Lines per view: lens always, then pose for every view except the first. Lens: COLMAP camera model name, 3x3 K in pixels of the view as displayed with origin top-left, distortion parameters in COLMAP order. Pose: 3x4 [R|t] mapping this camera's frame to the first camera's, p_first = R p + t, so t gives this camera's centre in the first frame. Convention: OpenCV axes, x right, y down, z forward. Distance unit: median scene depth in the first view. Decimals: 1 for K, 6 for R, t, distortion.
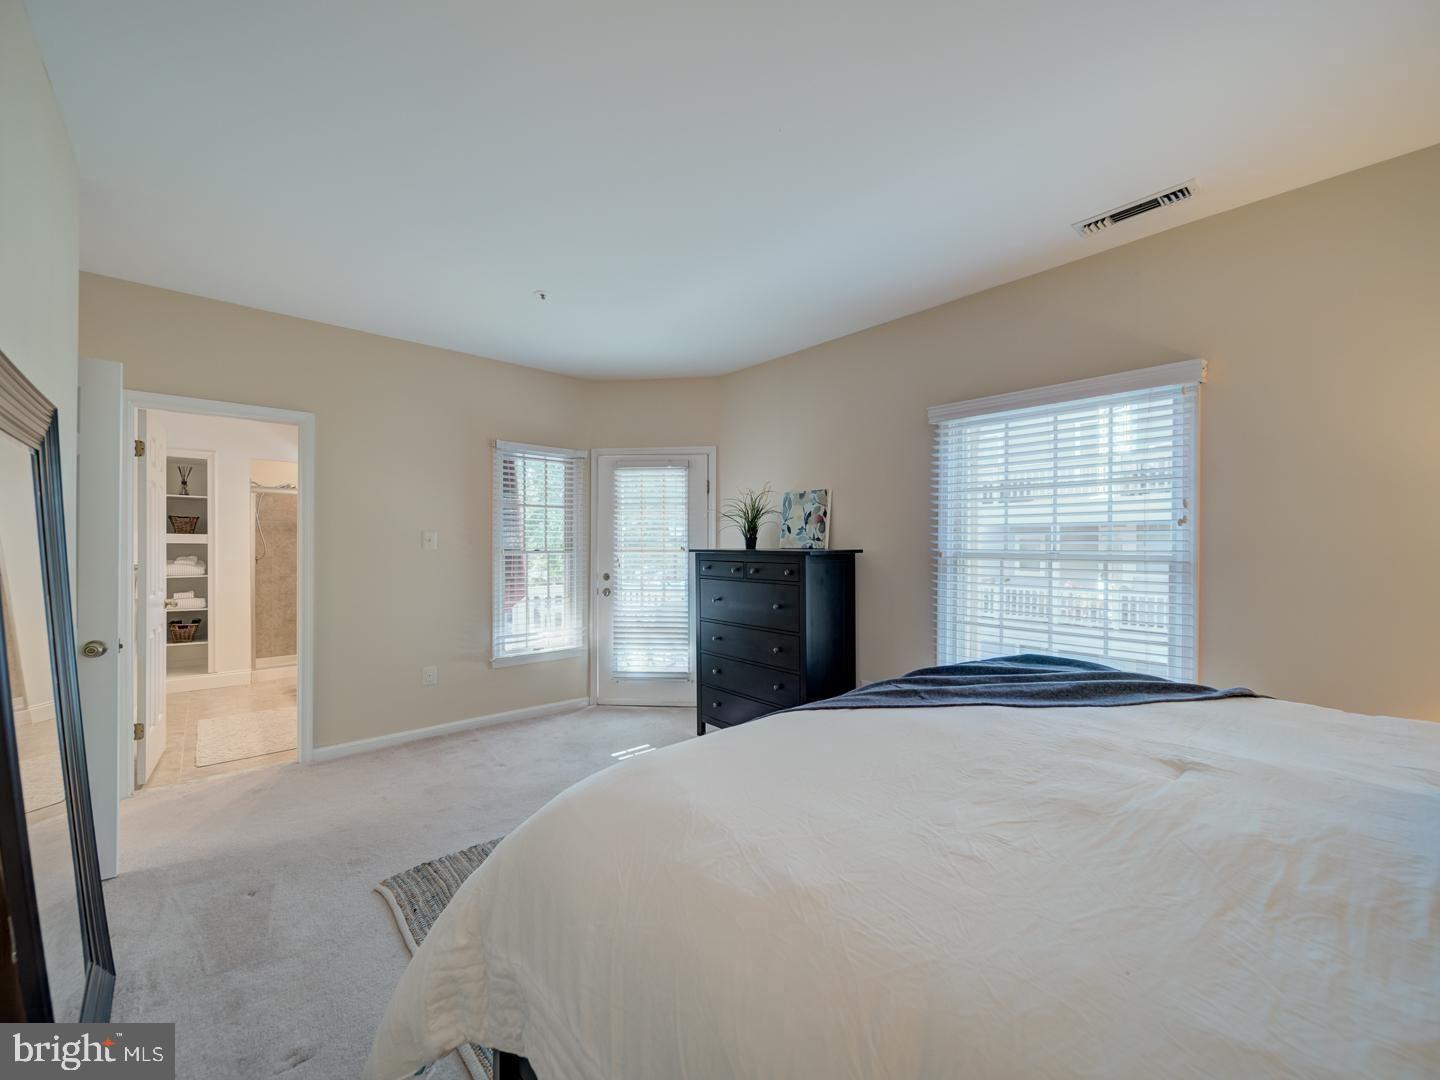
lens RADIAL K [[565.6, 0, 723.8], [0, 565.6, 541.8], [0, 0, 1]] dist [-0.001709, -0.000526]
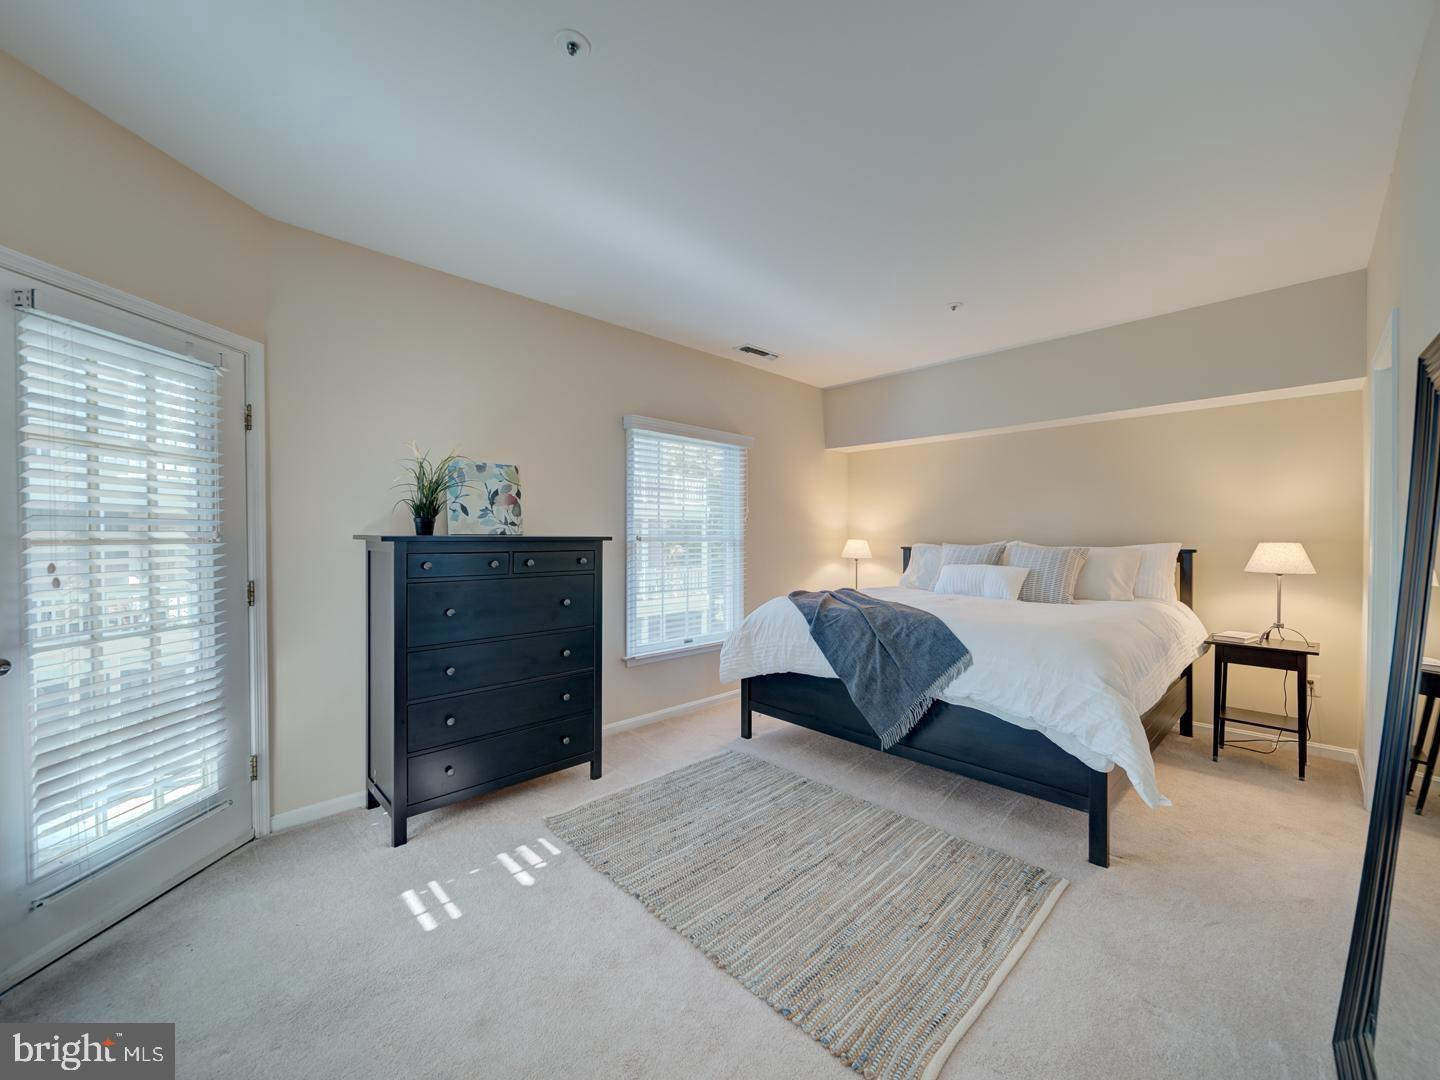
lens RADIAL K [[565.6, 0, 723.8], [0, 565.6, 541.8], [0, 0, 1]] dist [-0.001709, -0.000526]
pose [[-0.033197, -0.009741, 0.999401, -0.684649], [-0.002559, 0.999950, 0.009662, 0.013416], [-0.999446, -0.002237, -0.033220, 0.707242]]
